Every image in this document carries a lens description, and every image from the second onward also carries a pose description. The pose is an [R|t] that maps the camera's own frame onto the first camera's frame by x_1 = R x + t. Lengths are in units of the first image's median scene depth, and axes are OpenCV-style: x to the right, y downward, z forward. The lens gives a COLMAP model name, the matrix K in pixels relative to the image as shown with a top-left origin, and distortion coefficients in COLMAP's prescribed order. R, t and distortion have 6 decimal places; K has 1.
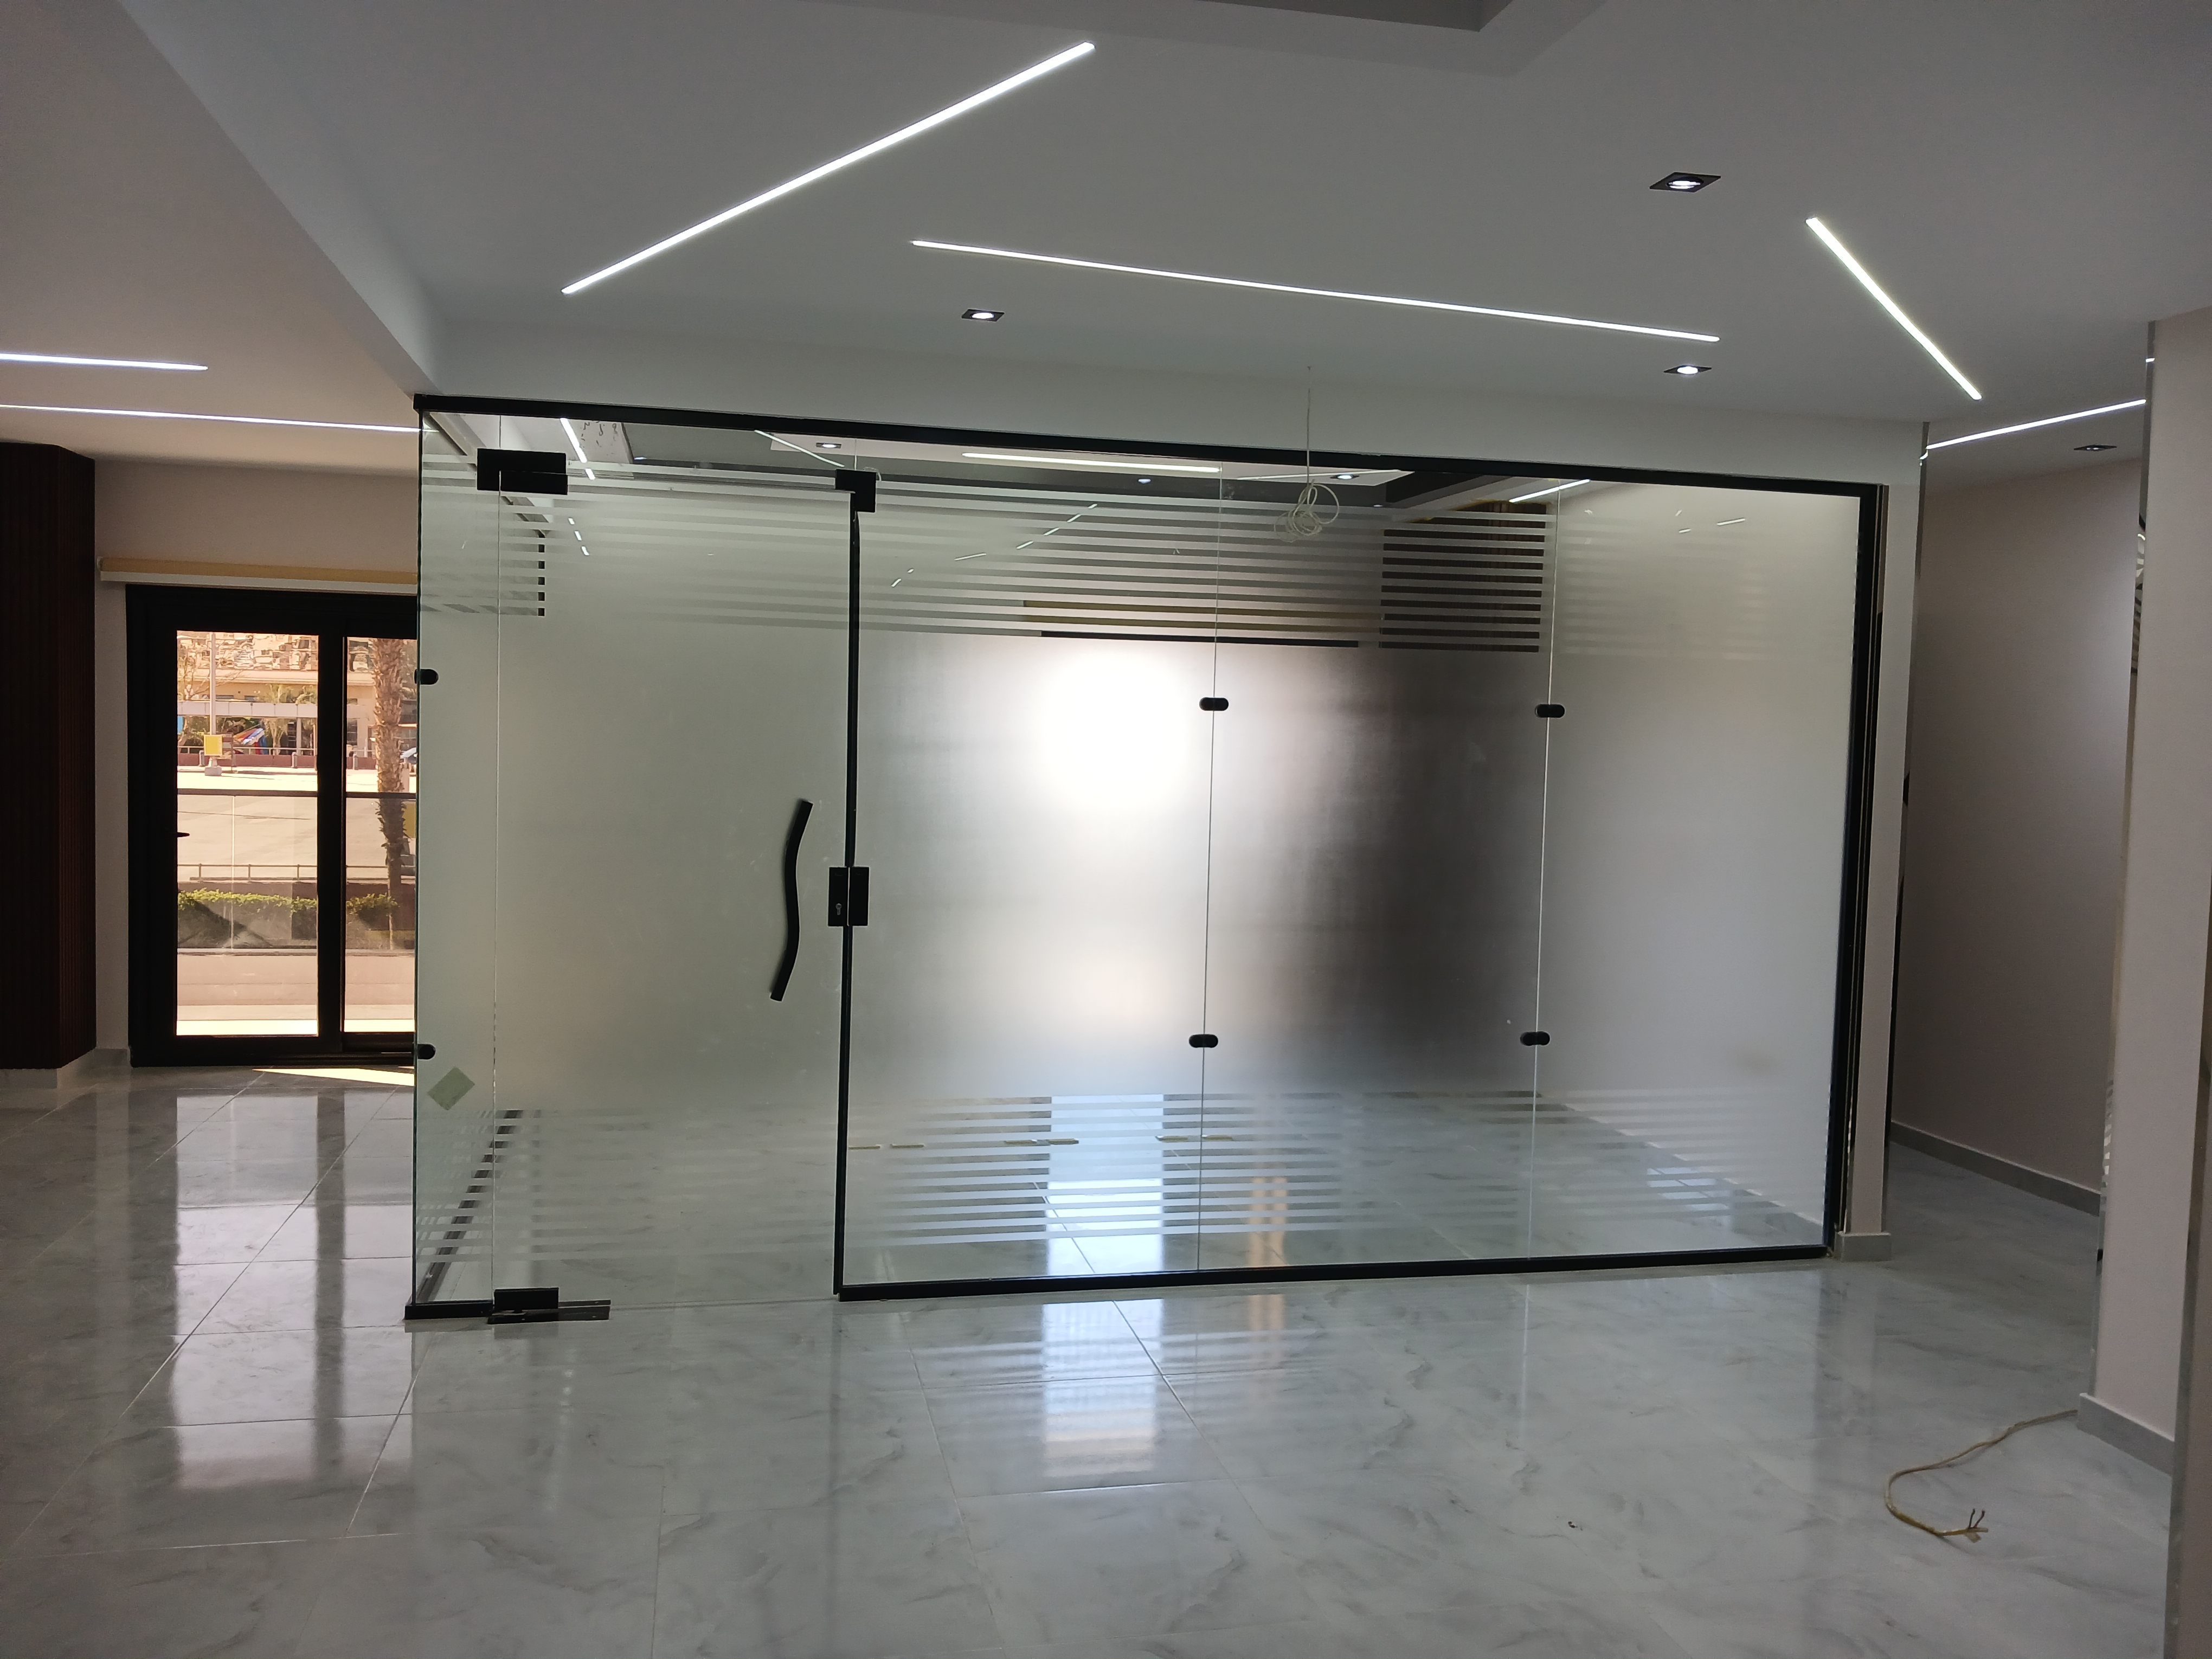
lens RADIAL K [[1769.1, 0, 1106.0], [0, 1769.1, 829.5], [0, 0, 1]] dist [-0.001967, -0.006603]
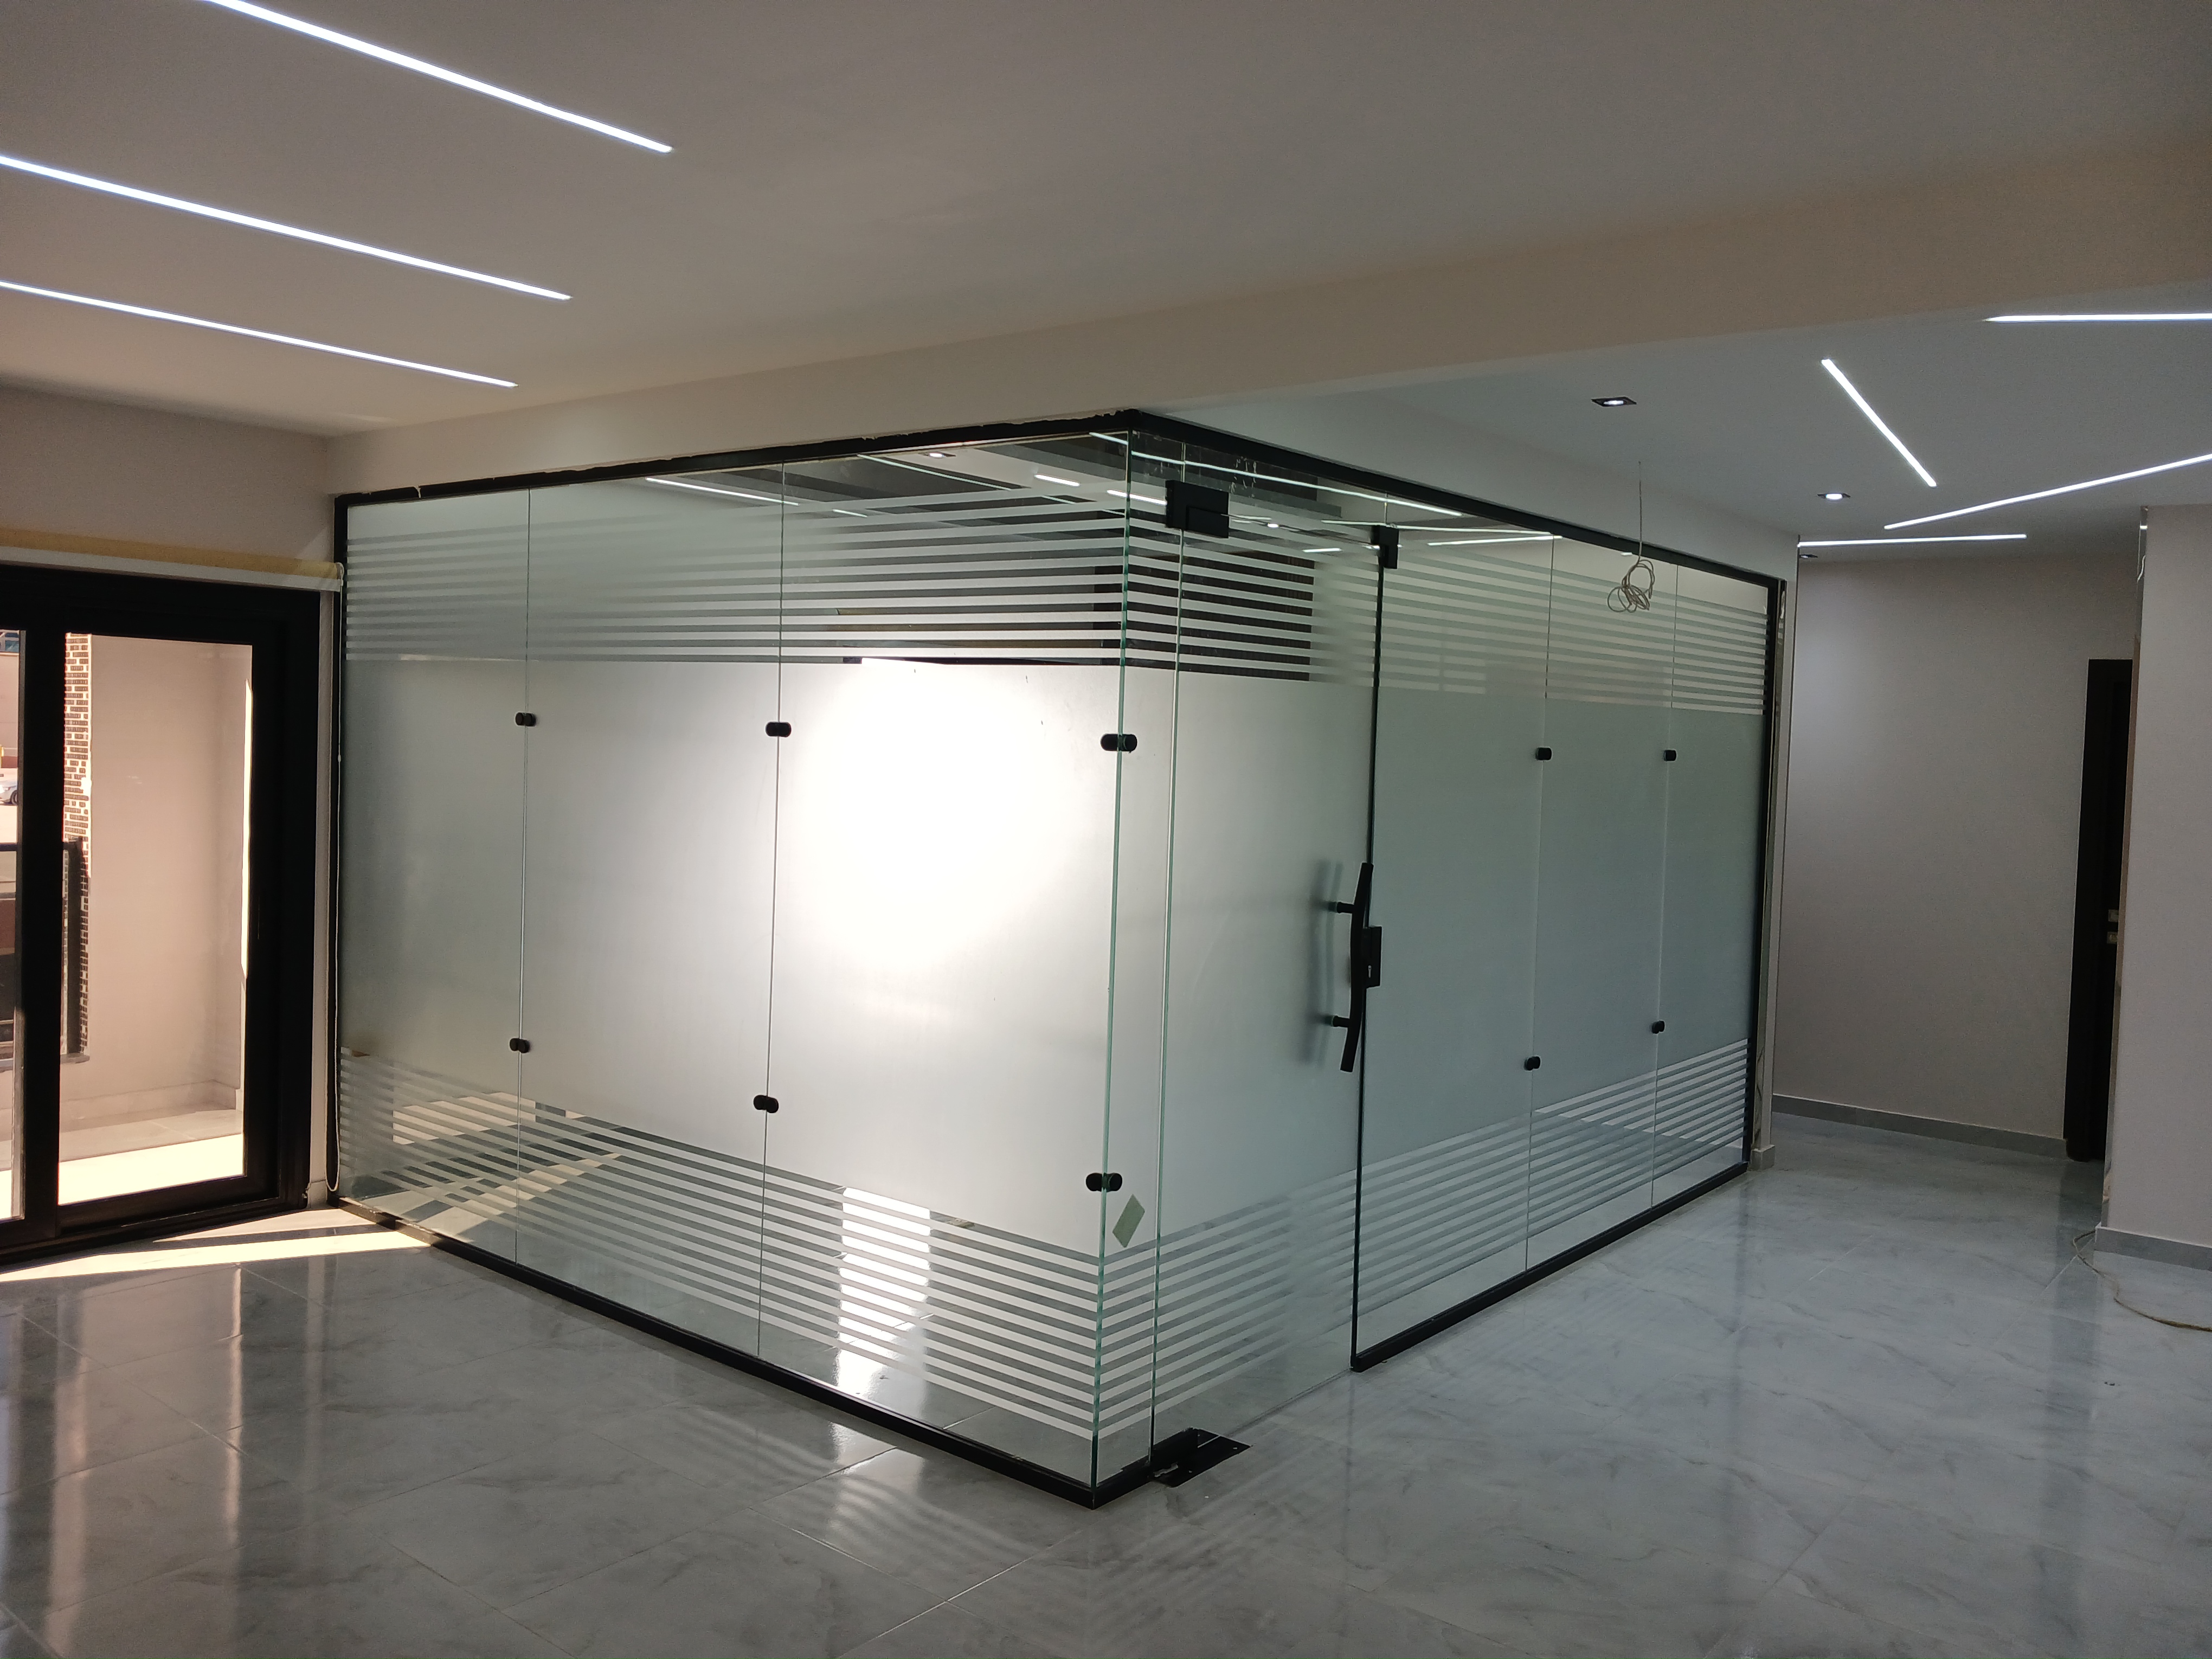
lens RADIAL K [[1757.6, 0, 1138.4], [0, 1757.6, 810.2], [0, 0, 1]] dist [-0.003039, 0.002502]
pose [[0.775769, -0.029993, 0.630304, -0.556980], [0.026325, 0.999538, 0.015162, -0.040556], [-0.630468, 0.004831, 0.776200, 0.210386]]
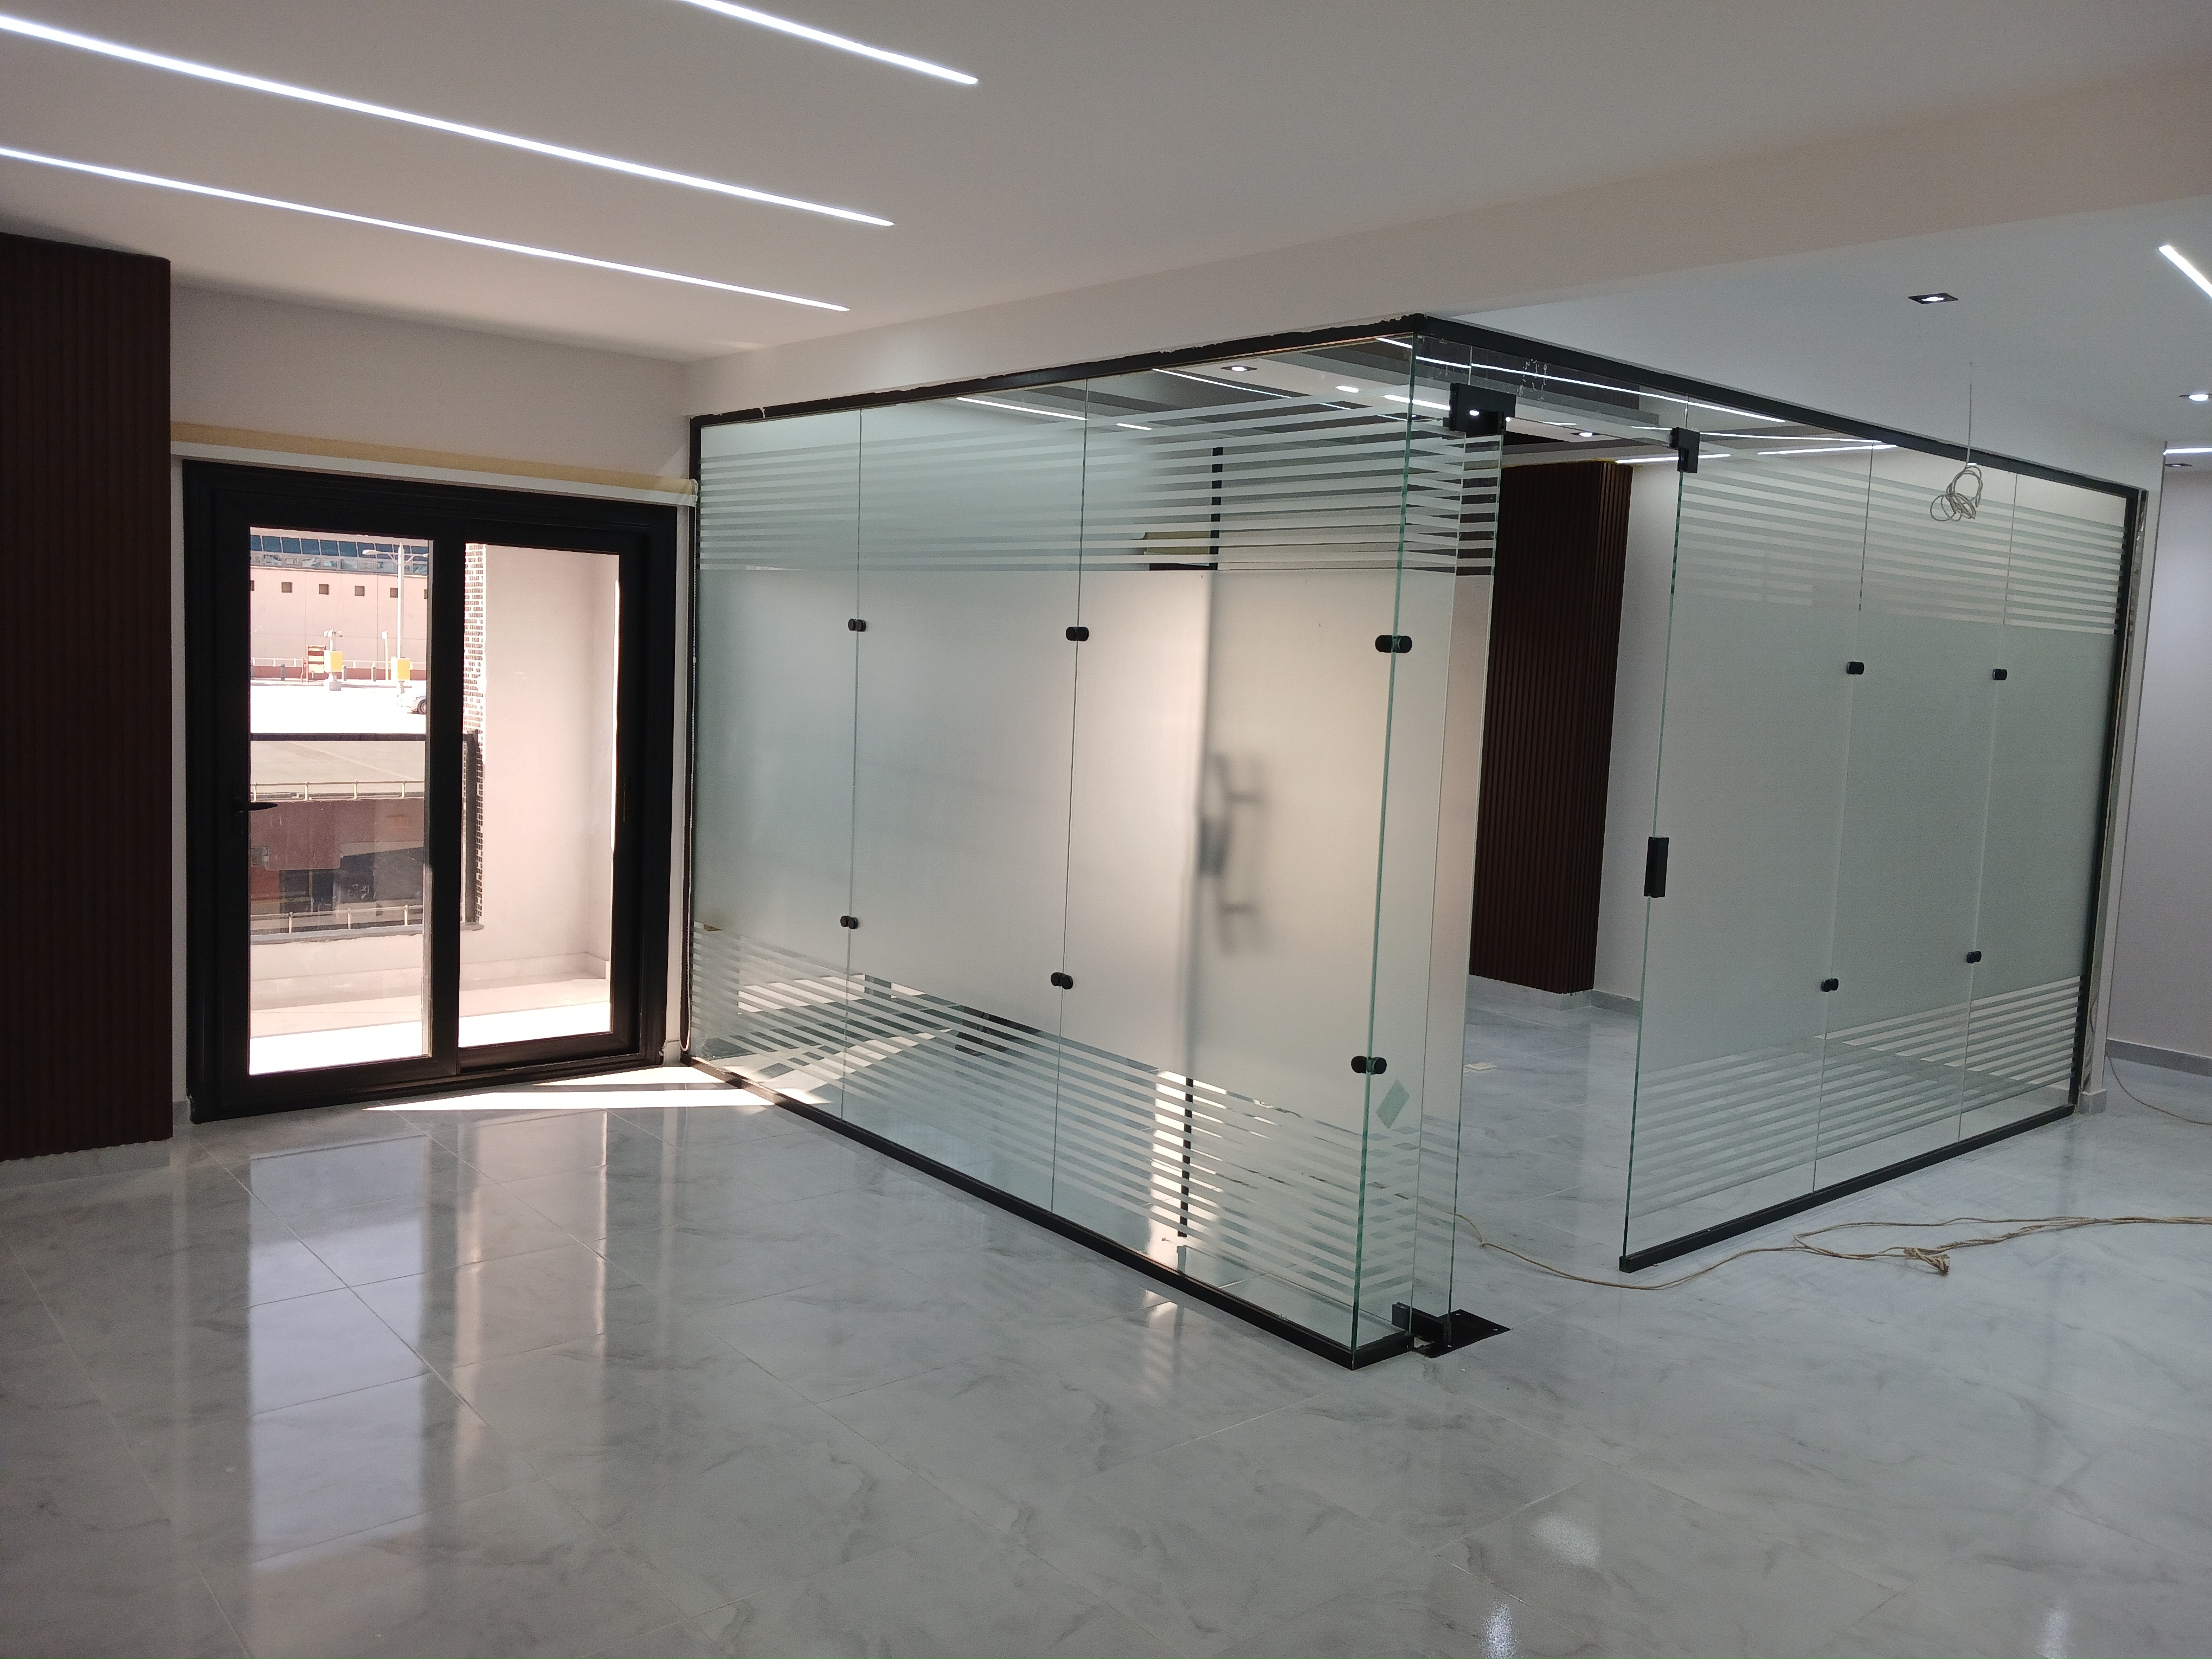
lens RADIAL K [[1757.6, 0, 1136.9], [0, 1757.6, 825.3], [0, 0, 1]] dist [0.026996, -0.041601]
pose [[0.878404, -0.037239, 0.476465, -0.562121], [0.009285, 0.998101, 0.060892, -0.031054], [-0.477828, -0.049064, 0.877082, 0.179518]]
